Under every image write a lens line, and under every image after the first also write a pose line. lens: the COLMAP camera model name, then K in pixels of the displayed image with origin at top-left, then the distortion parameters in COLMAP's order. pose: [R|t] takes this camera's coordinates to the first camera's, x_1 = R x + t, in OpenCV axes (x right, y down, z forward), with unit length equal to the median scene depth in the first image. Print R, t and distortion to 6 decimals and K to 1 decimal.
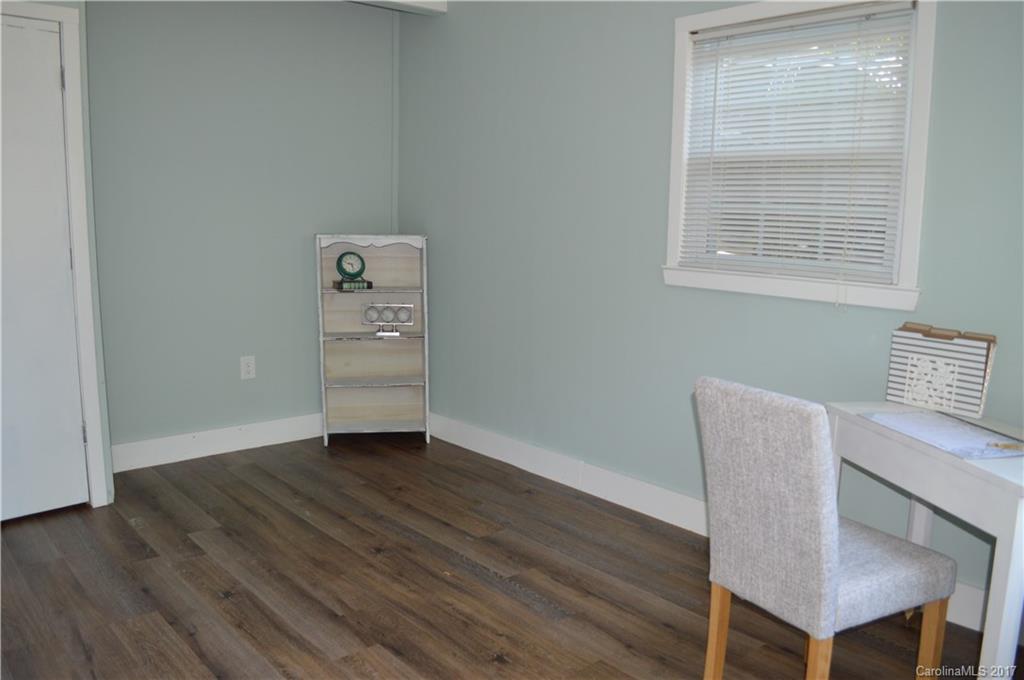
lens RADIAL K [[821.2, 0, 512.0], [0, 821.2, 340.0], [0, 0, 1]] dist [-0.086248, 0.003976]
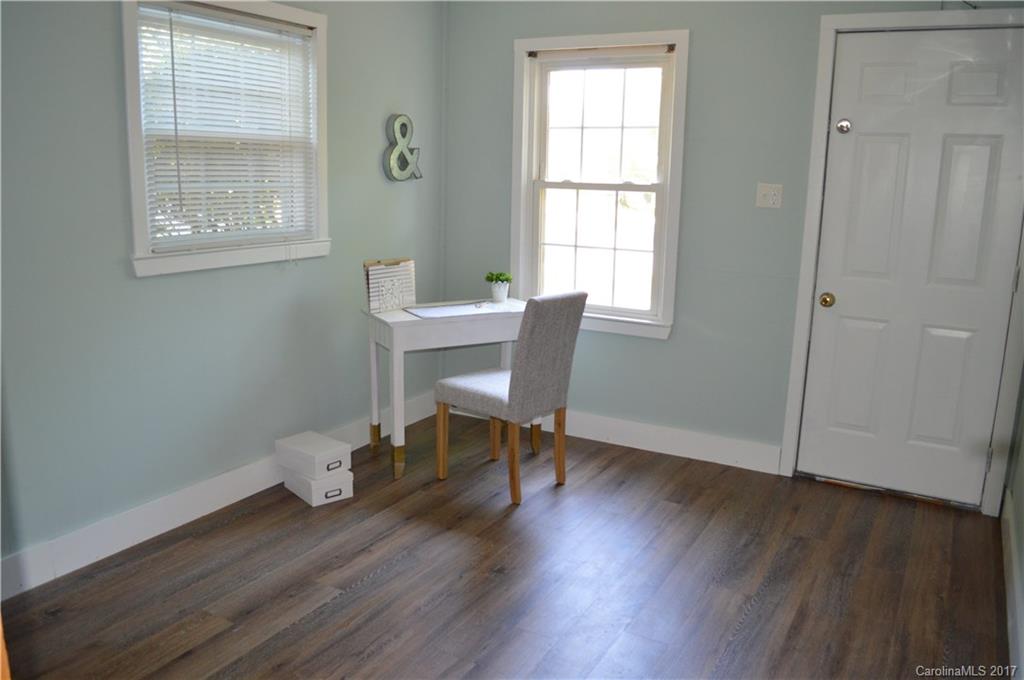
lens RADIAL K [[821.2, 0, 512.0], [0, 821.2, 340.0], [0, 0, 1]] dist [-0.086248, 0.003976]
pose [[-0.336453, -0.220626, 0.915491, -0.851757], [0.113204, 0.955642, 0.271906, -0.218197], [-0.934871, 0.195120, -0.296553, 1.009733]]
